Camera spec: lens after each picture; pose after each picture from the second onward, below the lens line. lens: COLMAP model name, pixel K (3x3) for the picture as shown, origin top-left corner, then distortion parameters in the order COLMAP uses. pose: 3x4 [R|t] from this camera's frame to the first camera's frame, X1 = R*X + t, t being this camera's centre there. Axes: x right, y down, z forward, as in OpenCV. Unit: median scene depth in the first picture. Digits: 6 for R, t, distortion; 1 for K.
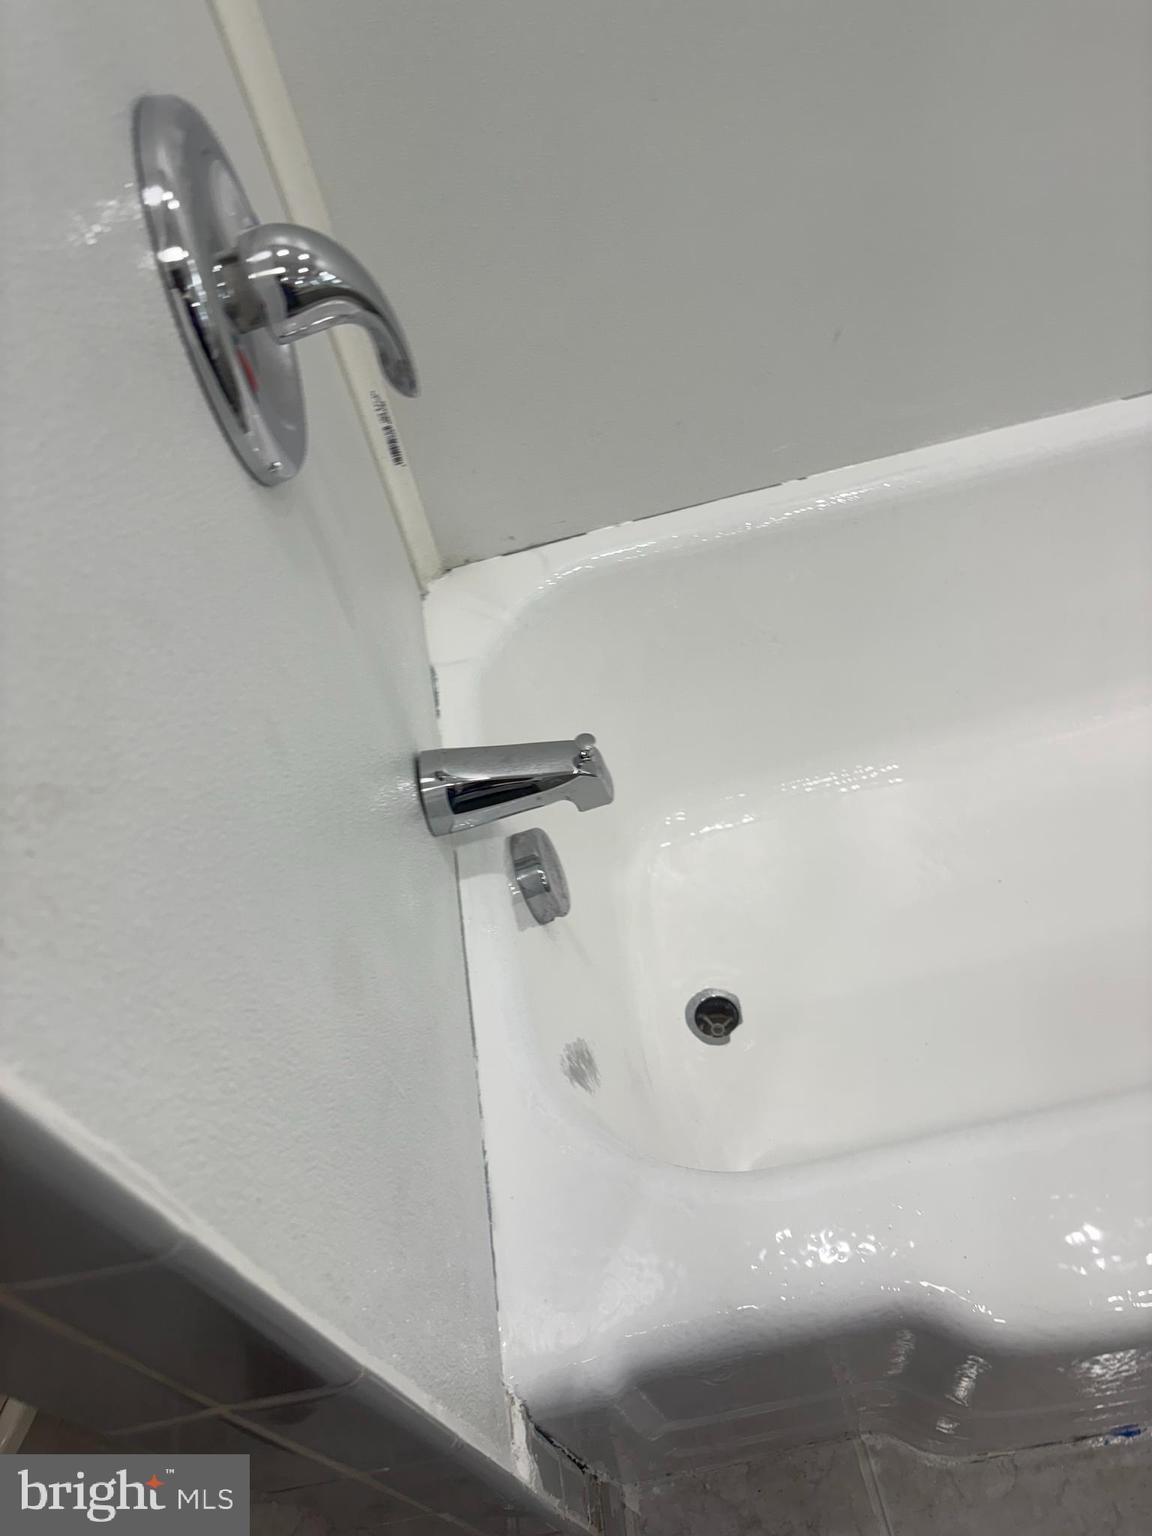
lens RADIAL K [[1154.4, 0, 564.1], [0, 1154.4, 775.6], [0, 0, 1]] dist [0.081309, -0.195505]
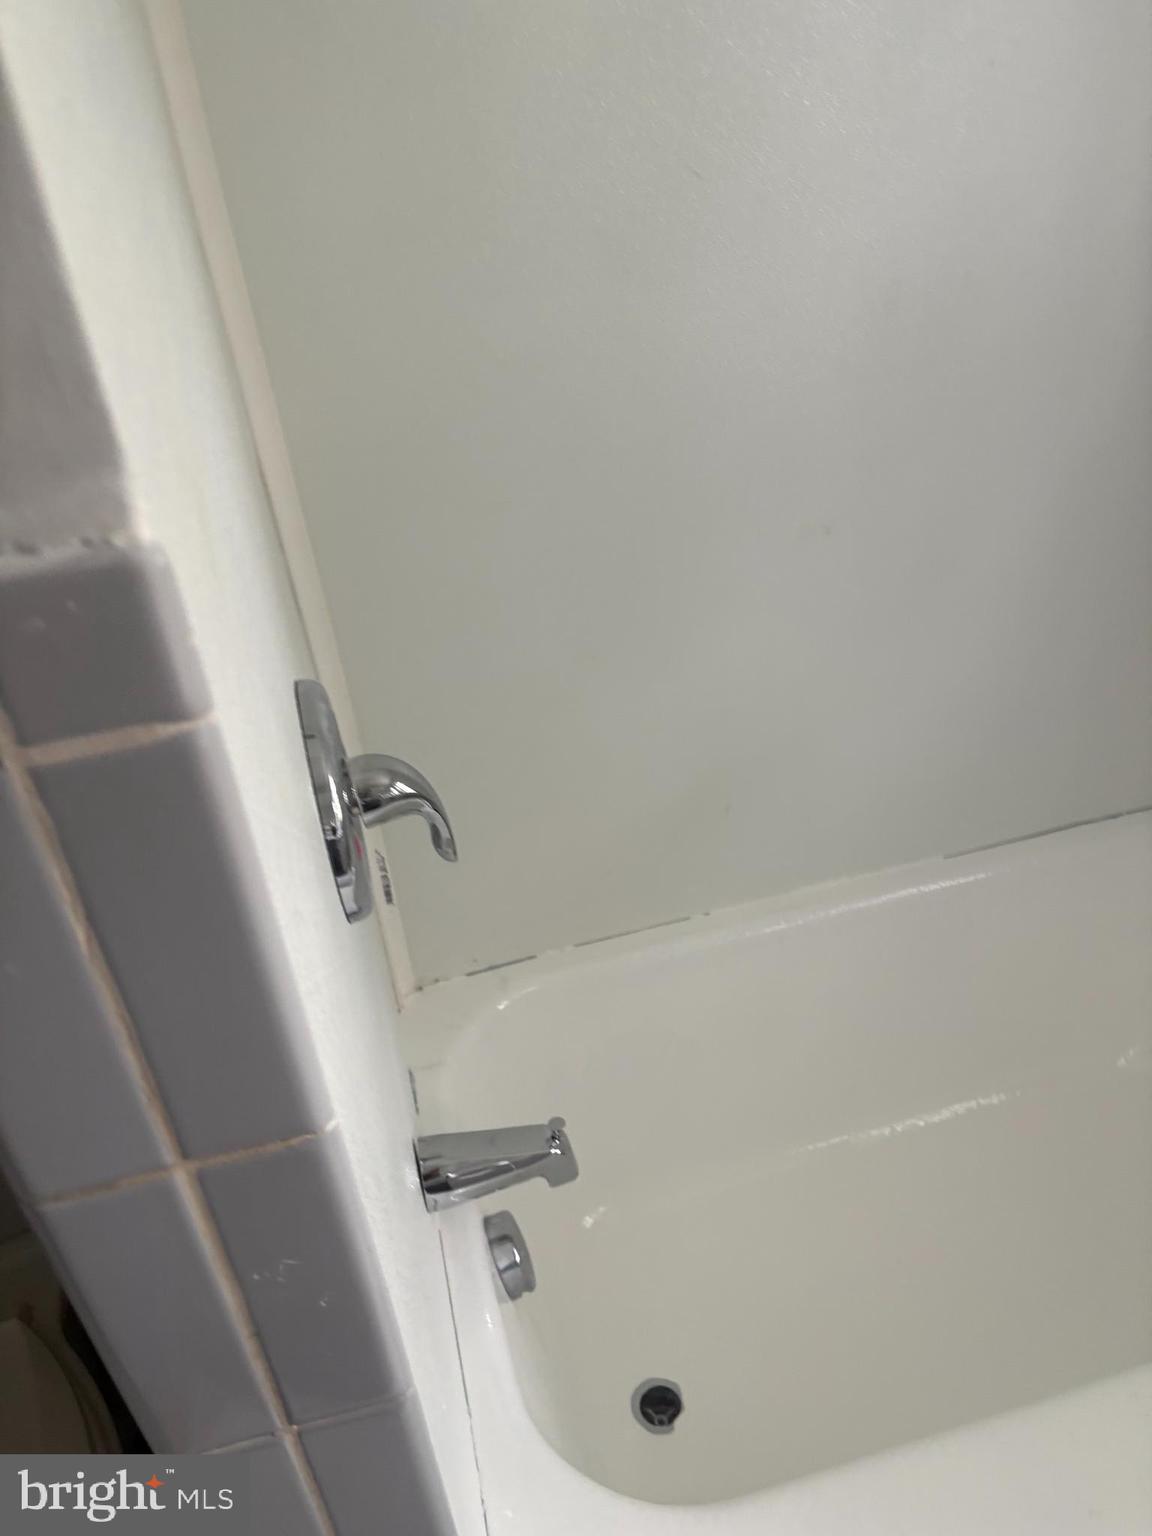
lens RADIAL K [[1154.4, 0, 564.1], [0, 1154.4, 775.6], [0, 0, 1]] dist [0.081309, -0.195505]
pose [[0.994474, 0.008659, 0.104627, -0.087760], [0.029277, 0.934185, -0.355587, 0.052529], [-0.100820, 0.356685, 0.928769, -0.229488]]
